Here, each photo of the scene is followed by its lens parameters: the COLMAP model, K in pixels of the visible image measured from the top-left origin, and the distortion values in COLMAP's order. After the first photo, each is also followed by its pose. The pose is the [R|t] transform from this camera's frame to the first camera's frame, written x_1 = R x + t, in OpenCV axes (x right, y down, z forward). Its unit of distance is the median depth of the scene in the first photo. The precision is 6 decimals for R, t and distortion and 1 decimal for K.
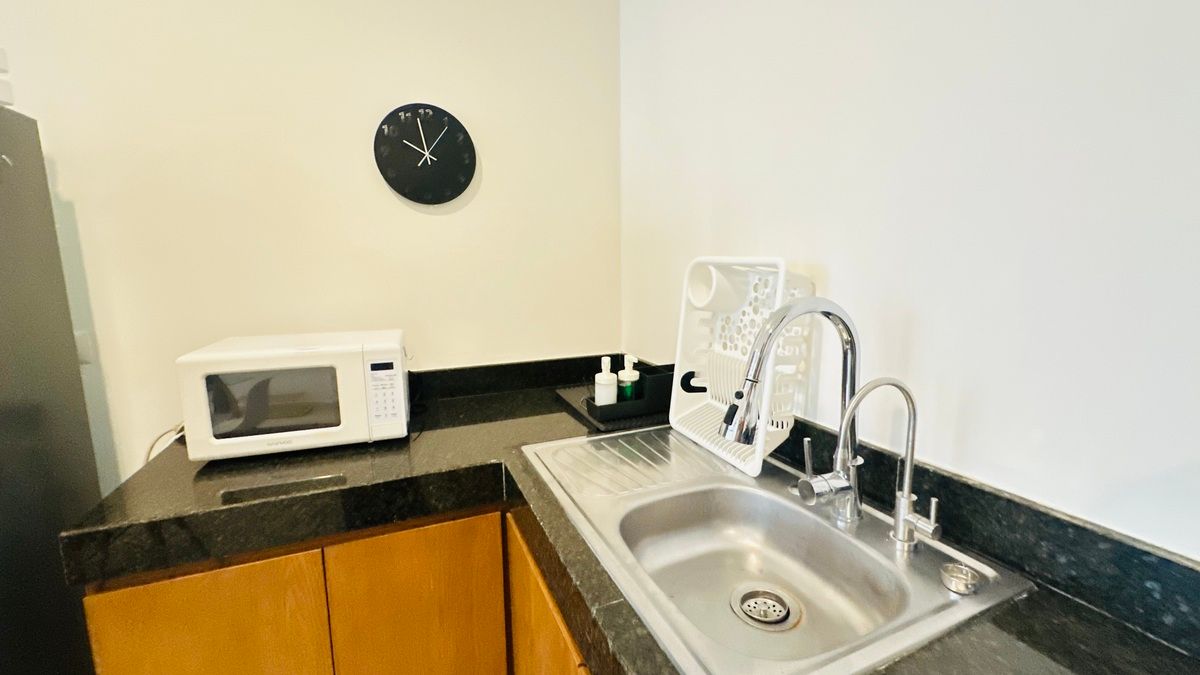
lens RADIAL K [[482.2, 0, 602.1], [0, 482.2, 335.1], [0, 0, 1]] dist [-0.000803, 0.001302]
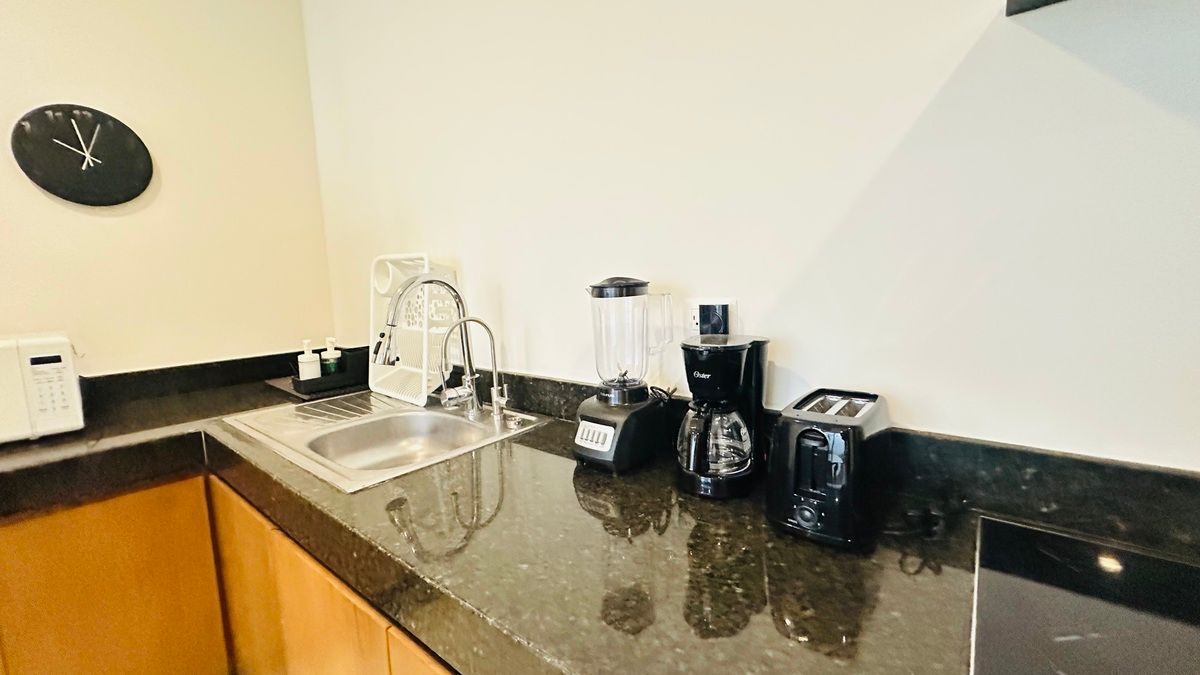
lens RADIAL K [[482.2, 0, 601.9], [0, 482.2, 338.3], [0, 0, 1]] dist [-0.000803, 0.001302]
pose [[0.887480, -0.071150, 0.455321, 0.125256], [0.086515, 0.996166, -0.012965, 0.133371], [-0.452653, 0.050899, 0.890233, -0.441784]]
